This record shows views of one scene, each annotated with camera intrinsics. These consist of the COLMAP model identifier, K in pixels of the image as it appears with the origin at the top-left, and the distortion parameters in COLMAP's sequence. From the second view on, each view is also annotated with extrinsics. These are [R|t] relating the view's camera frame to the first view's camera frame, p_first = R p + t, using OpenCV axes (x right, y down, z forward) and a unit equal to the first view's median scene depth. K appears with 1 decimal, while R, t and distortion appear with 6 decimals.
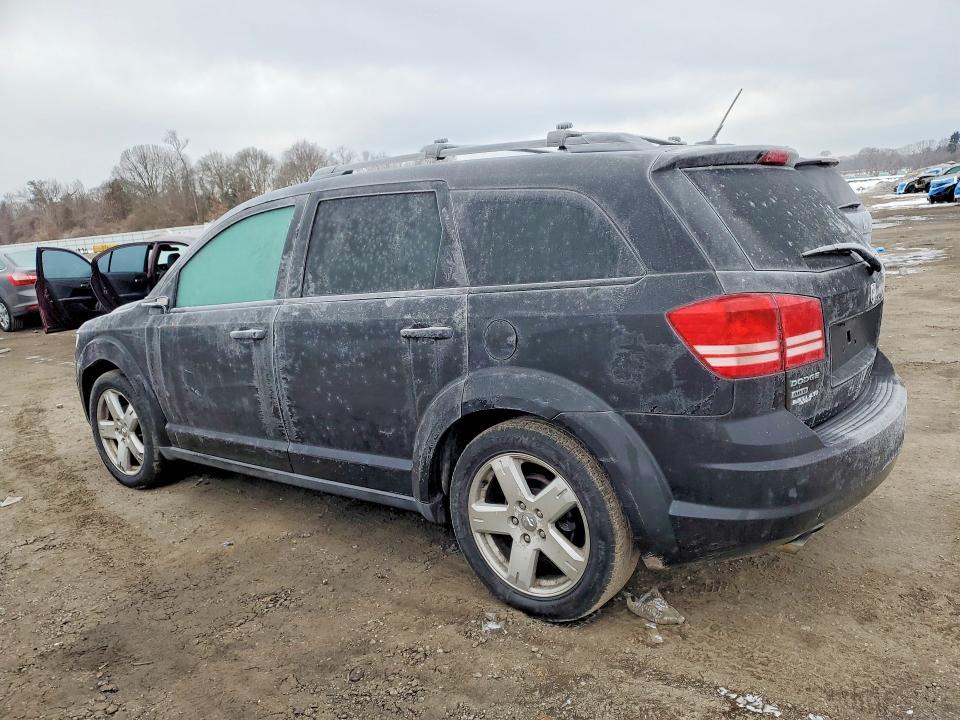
lens RADIAL K [[787.6, 0, 497.1], [0, 787.6, 361.5], [0, 0, 1]] dist [0.032677, 0.002299]
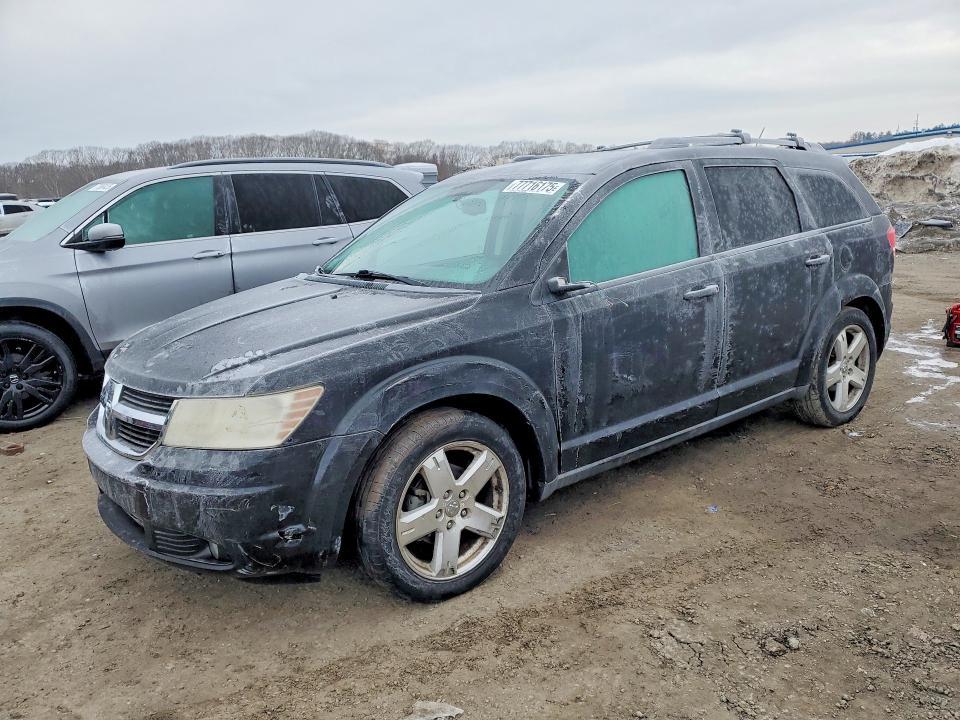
lens RADIAL K [[787.6, 0, 497.1], [0, 787.6, 361.5], [0, 0, 1]] dist [0.032677, 0.002299]
pose [[0.200509, -0.148001, 0.968448, -1.404016], [0.208083, 0.972402, 0.105524, -0.112867], [-0.957339, 0.180359, 0.225772, 1.066840]]
